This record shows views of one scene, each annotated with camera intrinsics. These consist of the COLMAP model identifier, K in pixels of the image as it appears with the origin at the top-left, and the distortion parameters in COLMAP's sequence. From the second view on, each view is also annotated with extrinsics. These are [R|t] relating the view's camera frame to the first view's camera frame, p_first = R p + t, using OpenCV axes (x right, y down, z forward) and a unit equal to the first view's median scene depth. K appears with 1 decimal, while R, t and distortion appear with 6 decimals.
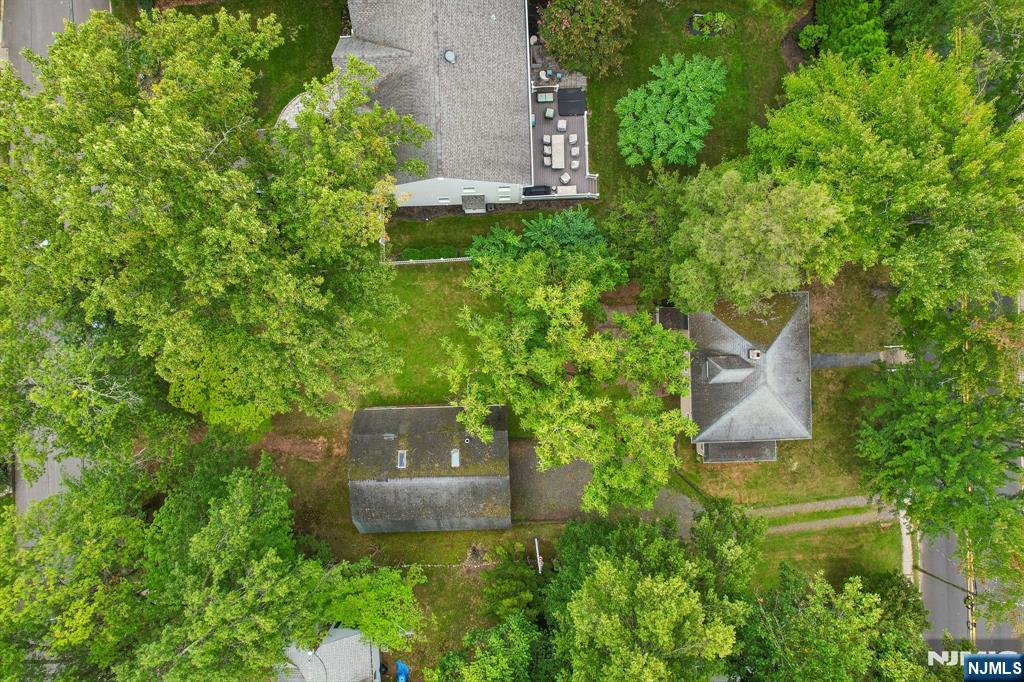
lens RADIAL K [[660.7, 0, 508.9], [0, 660.7, 345.4], [0, 0, 1]] dist [-0.047366, 0.003436]
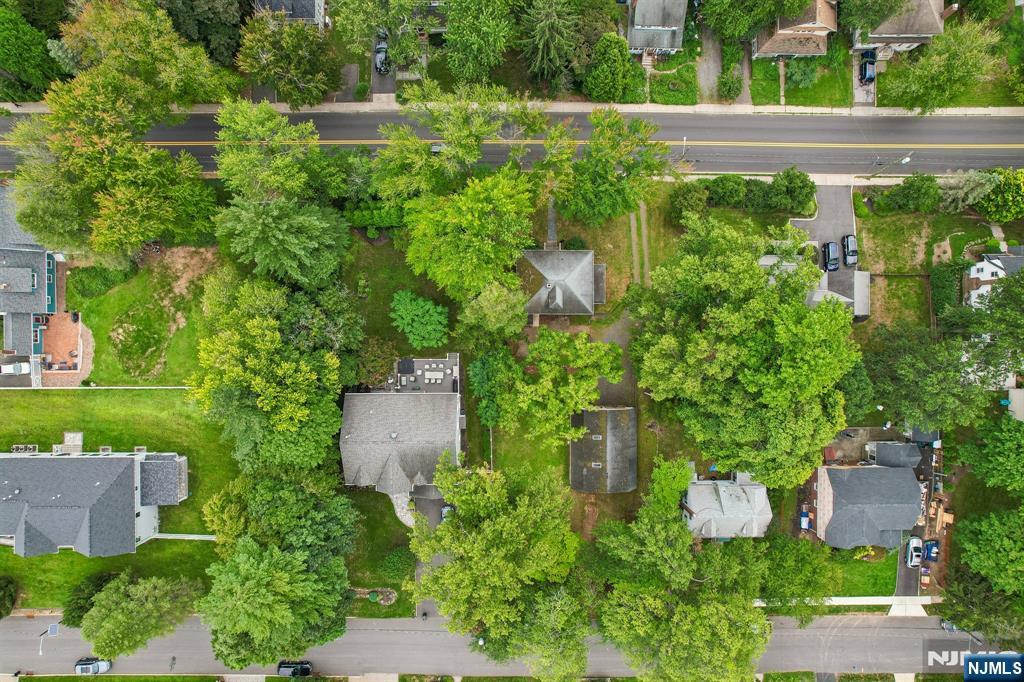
lens RADIAL K [[660.7, 0, 508.9], [0, 660.7, 345.4], [0, 0, 1]] dist [-0.047366, 0.003436]
pose [[0.030972, -0.999510, -0.004605, 0.197375], [0.999511, 0.030991, -0.004079, -0.090849], [0.004220, -0.004476, 0.999981, -0.968540]]
